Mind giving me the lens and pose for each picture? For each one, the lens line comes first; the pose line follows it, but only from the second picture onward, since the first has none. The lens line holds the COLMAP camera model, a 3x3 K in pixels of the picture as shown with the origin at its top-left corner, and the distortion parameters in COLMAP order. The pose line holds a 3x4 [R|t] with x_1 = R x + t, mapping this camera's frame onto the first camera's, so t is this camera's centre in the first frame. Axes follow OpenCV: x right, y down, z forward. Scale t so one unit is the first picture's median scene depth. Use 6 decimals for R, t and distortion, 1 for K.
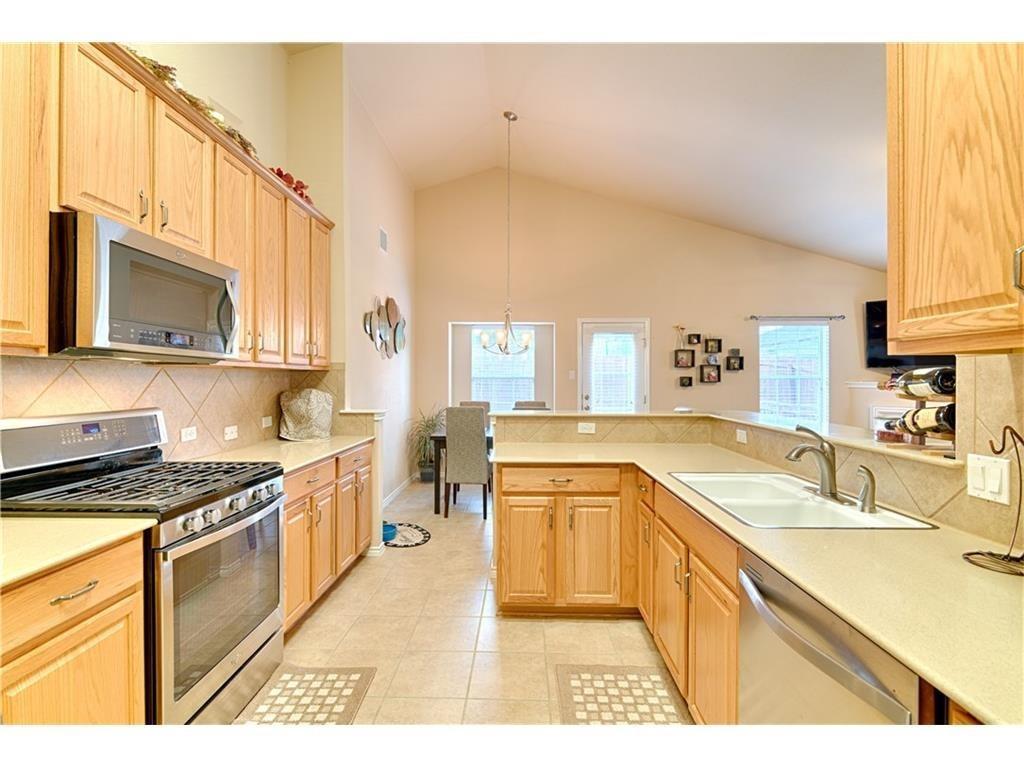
lens RADIAL K [[473.4, 0, 515.3], [0, 473.4, 388.4], [0, 0, 1]] dist [0.000237, -0.000384]
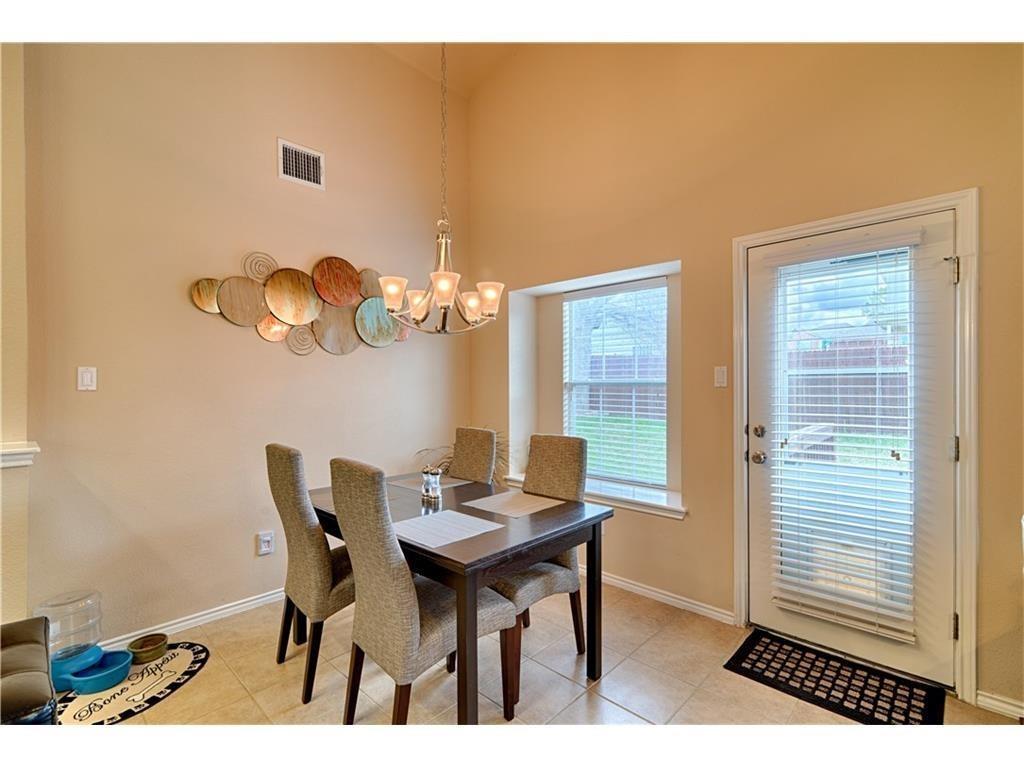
lens RADIAL K [[473.4, 0, 515.3], [0, 473.4, 388.4], [0, 0, 1]] dist [0.000237, -0.000384]
pose [[0.734801, 0.006097, -0.678255, 0.272493], [-0.007277, 0.999973, 0.001105, -0.016241], [0.678244, 0.004123, 0.734825, 0.570319]]
